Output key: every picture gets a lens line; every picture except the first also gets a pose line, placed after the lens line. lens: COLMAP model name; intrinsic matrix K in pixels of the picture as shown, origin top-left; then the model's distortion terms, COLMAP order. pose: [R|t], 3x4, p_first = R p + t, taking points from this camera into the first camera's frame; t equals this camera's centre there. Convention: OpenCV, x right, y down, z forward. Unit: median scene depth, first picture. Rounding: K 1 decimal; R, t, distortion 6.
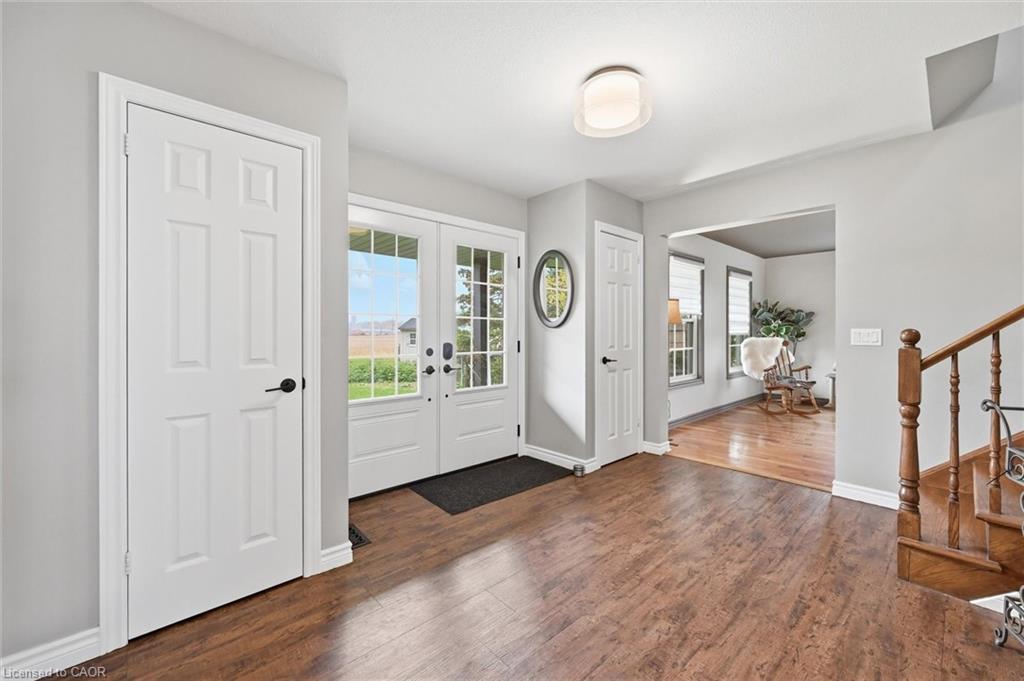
lens RADIAL K [[423.2, 0, 511.9], [0, 423.2, 327.2], [0, 0, 1]] dist [-0.001310, 0.000248]
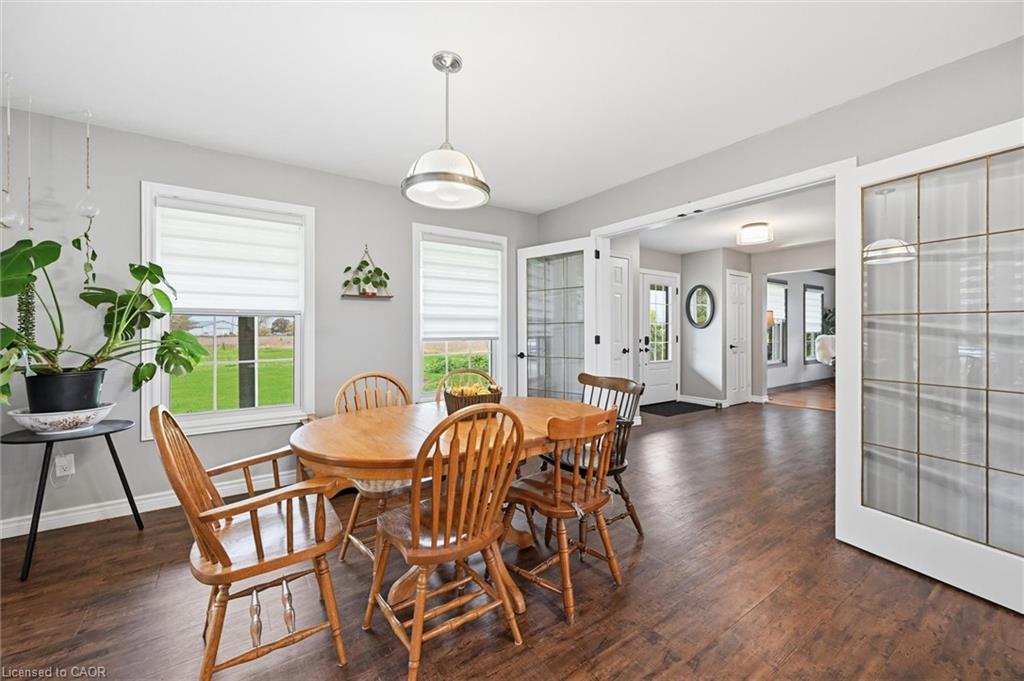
lens RADIAL K [[420.9, 0, 515.7], [0, 420.9, 323.1], [0, 0, 1]] dist [0.001928, -0.000082]
pose [[0.992154, 0.000084, -0.125020, -0.421075], [-0.000705, 0.999988, -0.004923, -0.010556], [0.125018, 0.004972, 0.992142, -0.801435]]
